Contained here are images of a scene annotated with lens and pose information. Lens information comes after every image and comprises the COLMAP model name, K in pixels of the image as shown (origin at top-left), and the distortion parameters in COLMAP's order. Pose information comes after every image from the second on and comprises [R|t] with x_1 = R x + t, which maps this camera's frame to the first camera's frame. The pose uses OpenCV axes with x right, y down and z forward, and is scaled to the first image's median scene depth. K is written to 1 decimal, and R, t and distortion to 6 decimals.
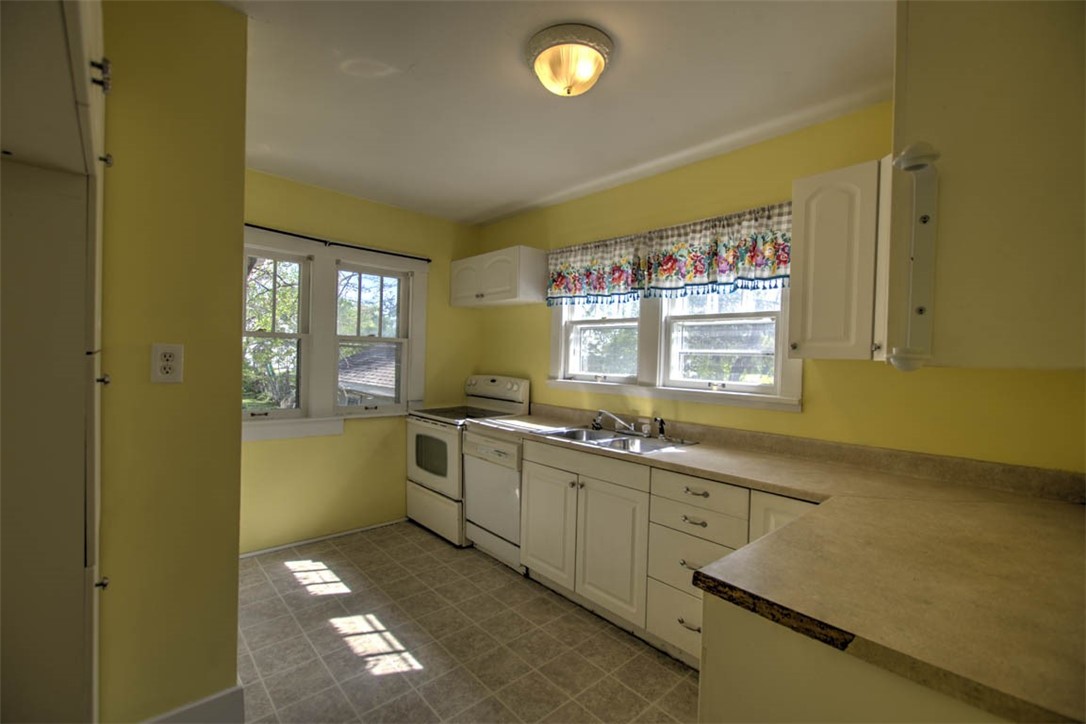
lens RADIAL K [[474.7, 0, 554.4], [0, 474.7, 362.2], [0, 0, 1]] dist [0.001075, 0.000058]
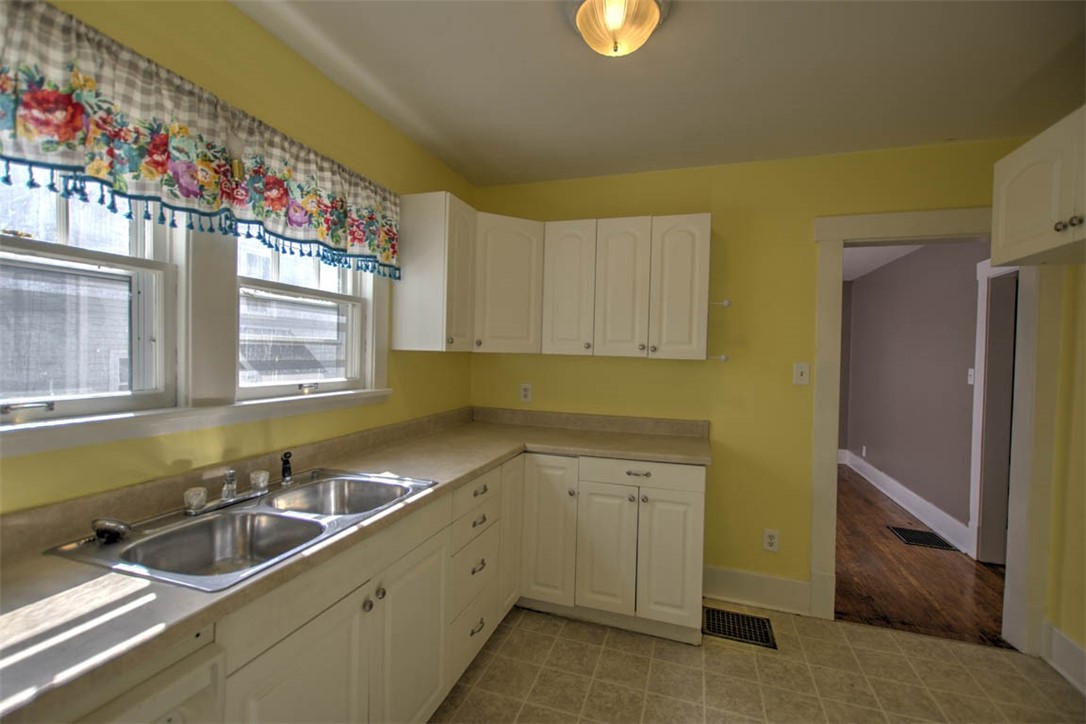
lens RADIAL K [[474.7, 0, 554.4], [0, 474.7, 362.2], [0, 0, 1]] dist [0.001075, 0.000058]
pose [[-0.508060, -0.058919, 0.859304, -0.455192], [-0.034770, 0.998247, 0.047888, -0.035275], [-0.860619, -0.005548, -0.509219, 0.998848]]
